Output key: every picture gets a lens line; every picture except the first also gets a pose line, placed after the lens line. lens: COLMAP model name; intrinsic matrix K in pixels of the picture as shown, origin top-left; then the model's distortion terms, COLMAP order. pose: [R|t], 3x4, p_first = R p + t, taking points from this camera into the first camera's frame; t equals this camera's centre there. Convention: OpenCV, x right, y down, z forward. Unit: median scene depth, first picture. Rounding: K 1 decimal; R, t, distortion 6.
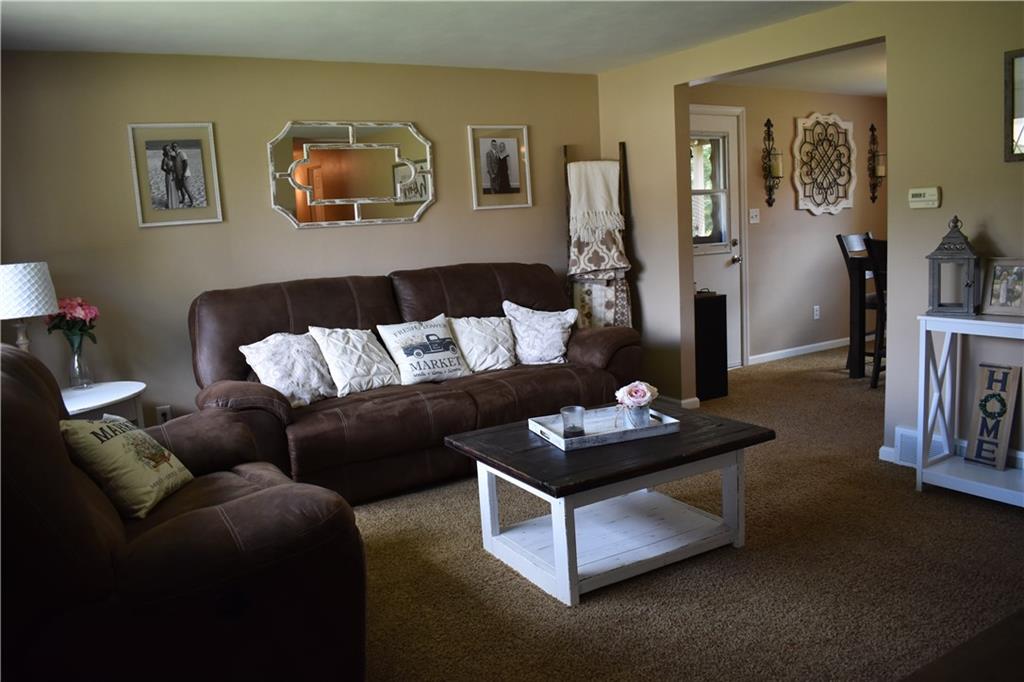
lens RADIAL K [[795.5, 0, 511.4], [0, 795.5, 341.8], [0, 0, 1]] dist [-0.102761, 0.016492]
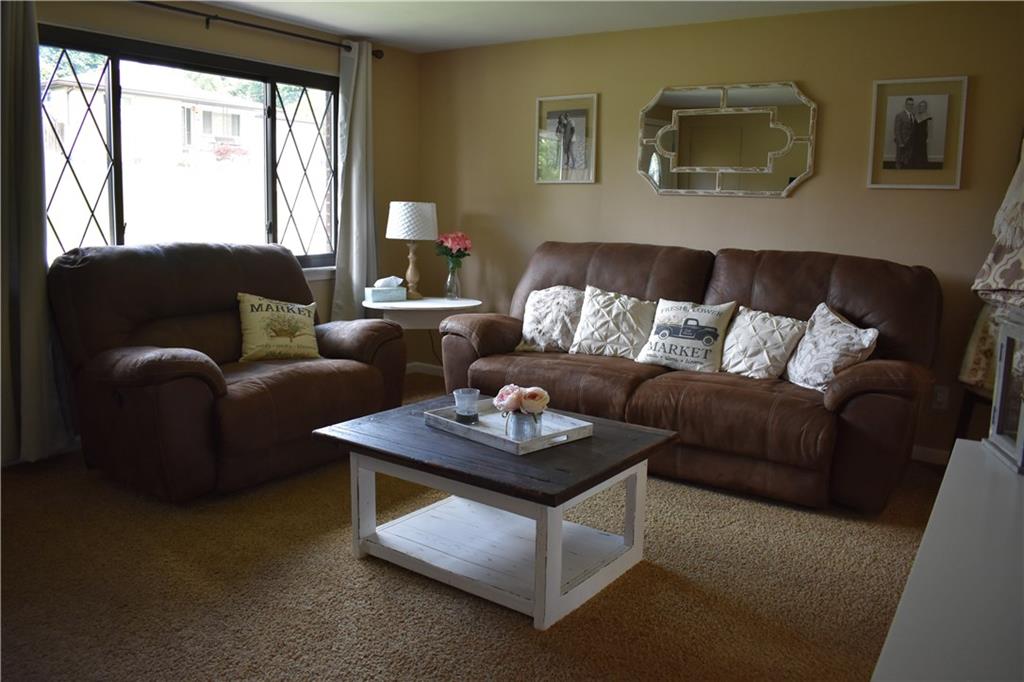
lens RADIAL K [[795.5, 0, 514.1], [0, 795.5, 343.2], [0, 0, 1]] dist [-0.102761, 0.016492]
pose [[0.406325, 0.216557, -0.887695, 0.496617], [-0.181817, 0.971243, 0.153716, -0.066858], [0.895457, 0.098940, 0.434014, 0.342471]]
